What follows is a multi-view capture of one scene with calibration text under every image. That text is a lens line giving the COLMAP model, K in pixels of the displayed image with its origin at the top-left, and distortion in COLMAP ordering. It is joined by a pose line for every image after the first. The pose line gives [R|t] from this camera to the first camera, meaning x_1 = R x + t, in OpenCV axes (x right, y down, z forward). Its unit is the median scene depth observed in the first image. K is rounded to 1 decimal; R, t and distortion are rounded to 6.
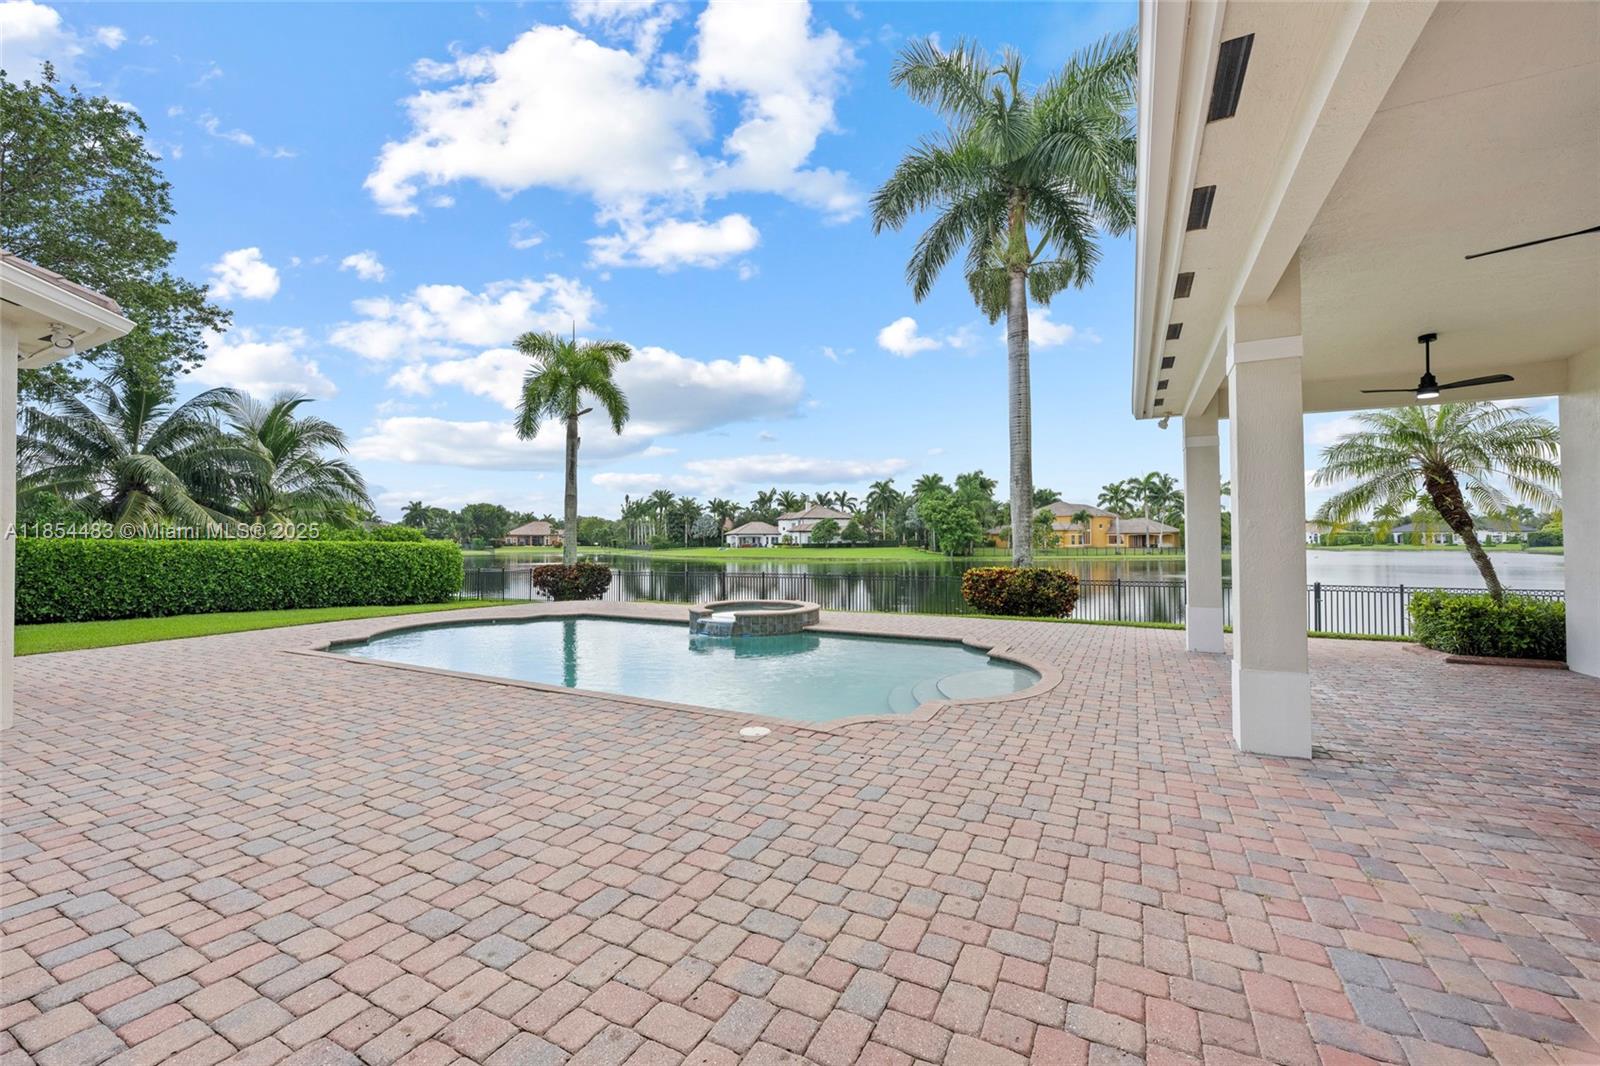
lens RADIAL K [[641.8, 0, 806.9], [0, 641.8, 466.8], [0, 0, 1]] dist [-0.001519, -0.000100]
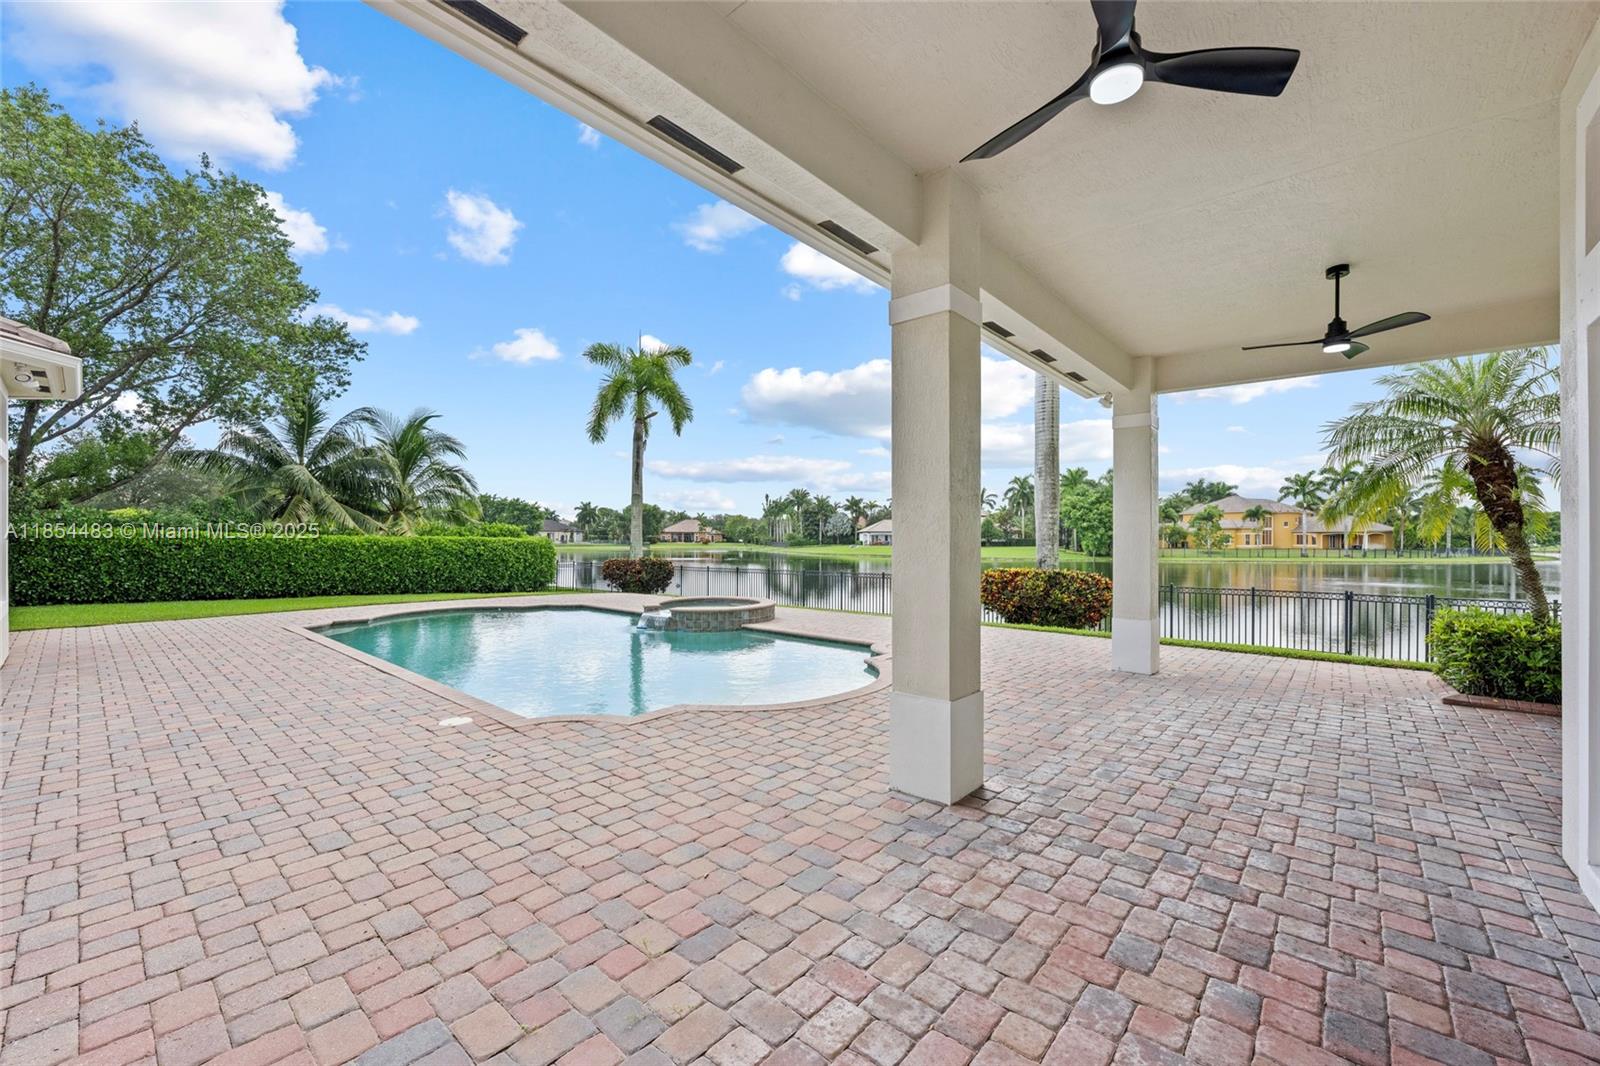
lens RADIAL K [[641.2, 0, 794.2], [0, 641.2, 481.1], [0, 0, 1]] dist [-0.001676, -0.000117]
pose [[0.969933, -0.016143, -0.242838, 0.139214], [0.022296, 0.999496, 0.022613, 0.003641], [0.242350, -0.027348, 0.969803, 0.030106]]
